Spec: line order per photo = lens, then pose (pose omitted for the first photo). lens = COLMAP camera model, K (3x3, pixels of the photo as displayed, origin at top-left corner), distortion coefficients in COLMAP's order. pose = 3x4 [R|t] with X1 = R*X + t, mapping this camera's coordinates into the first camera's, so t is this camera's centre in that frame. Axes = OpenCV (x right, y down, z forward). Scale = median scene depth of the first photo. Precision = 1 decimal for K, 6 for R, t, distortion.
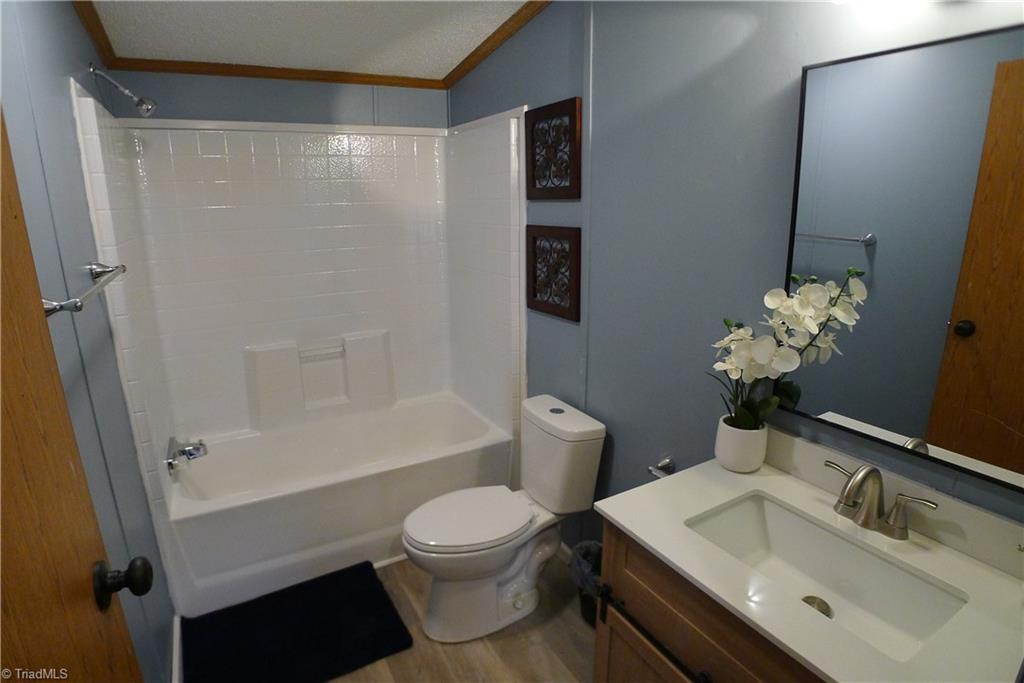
lens RADIAL K [[536.0, 0, 510.6], [0, 536.0, 336.7], [0, 0, 1]] dist [-0.114163, 0.035509]
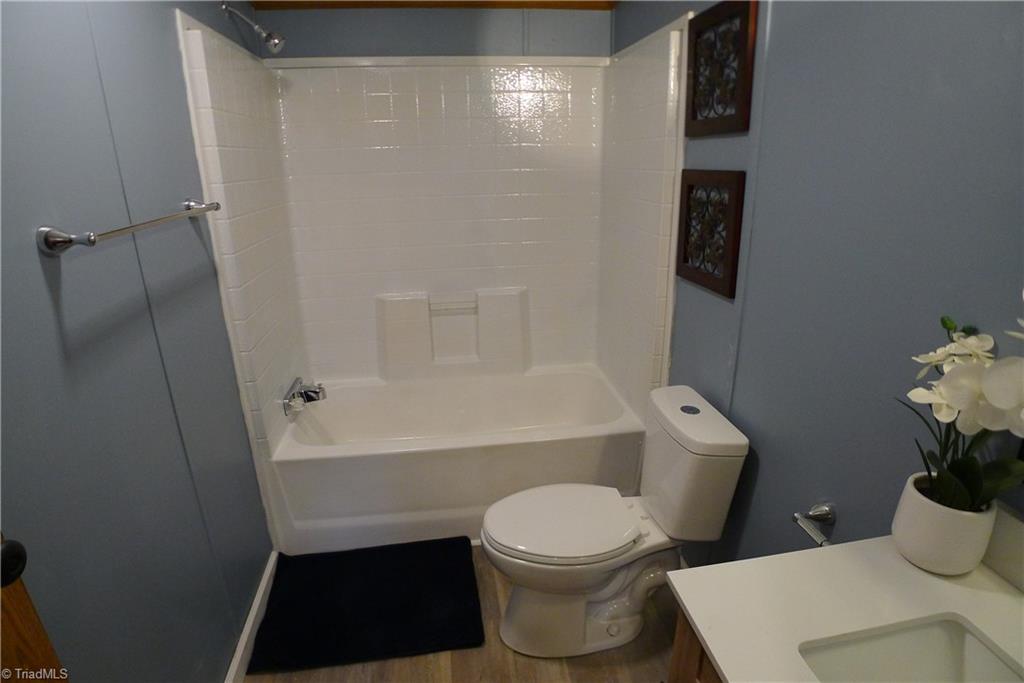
lens RADIAL K [[536.0, 0, 510.6], [0, 536.0, 336.7], [0, 0, 1]] dist [-0.114163, 0.035509]
pose [[0.930088, 0.109233, -0.350721, 0.101226], [-0.082348, 0.992466, 0.090723, -0.015597], [0.357988, -0.055499, 0.932075, 0.193445]]
